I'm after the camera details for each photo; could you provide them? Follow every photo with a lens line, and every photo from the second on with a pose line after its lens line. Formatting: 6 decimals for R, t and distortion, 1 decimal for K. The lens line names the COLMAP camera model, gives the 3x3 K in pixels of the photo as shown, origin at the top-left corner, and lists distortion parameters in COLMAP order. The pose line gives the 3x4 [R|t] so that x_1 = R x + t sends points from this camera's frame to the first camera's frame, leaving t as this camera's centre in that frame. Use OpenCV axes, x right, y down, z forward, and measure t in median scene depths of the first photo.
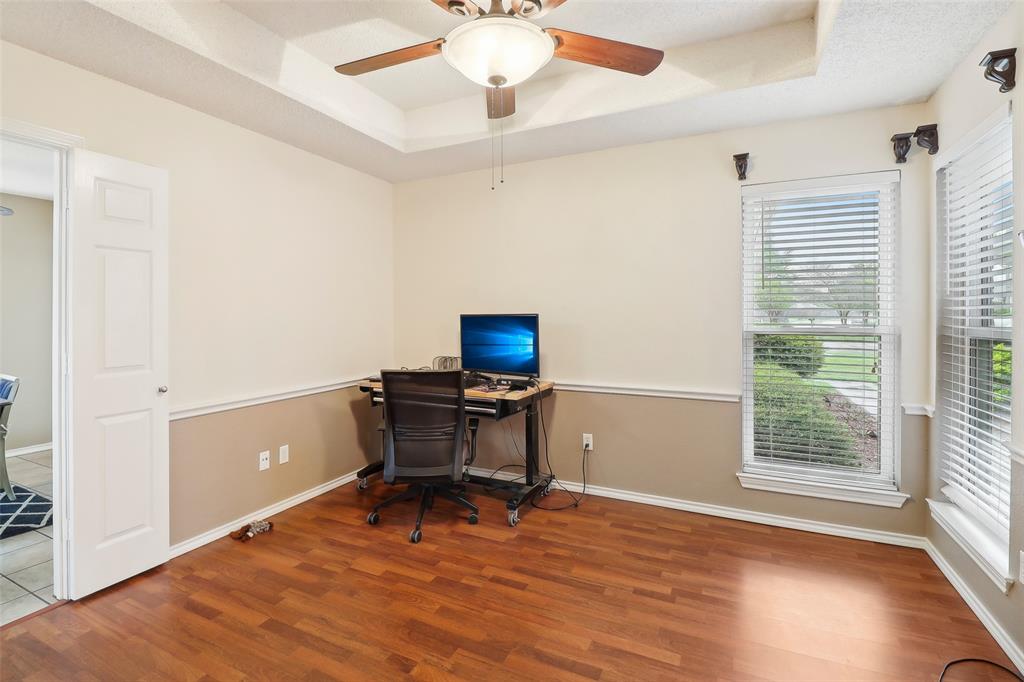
lens RADIAL K [[483.6, 0, 495.6], [0, 483.6, 317.3], [0, 0, 1]] dist [-0.001223, -0.008651]
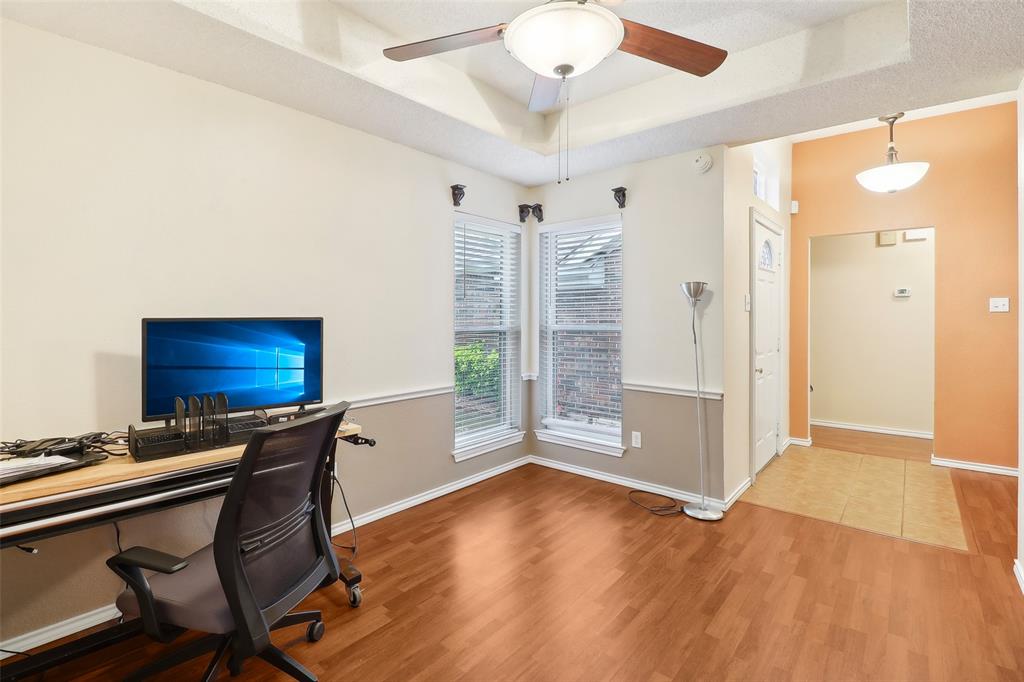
lens RADIAL K [[483.6, 0, 507.0], [0, 483.6, 313.7], [0, 0, 1]] dist [-0.001223, -0.008651]
pose [[0.231195, 0.006608, 0.972885, -0.680238], [0.003803, 0.999963, -0.007696, -0.007615], [-0.972900, 0.005479, 0.231162, 0.649298]]
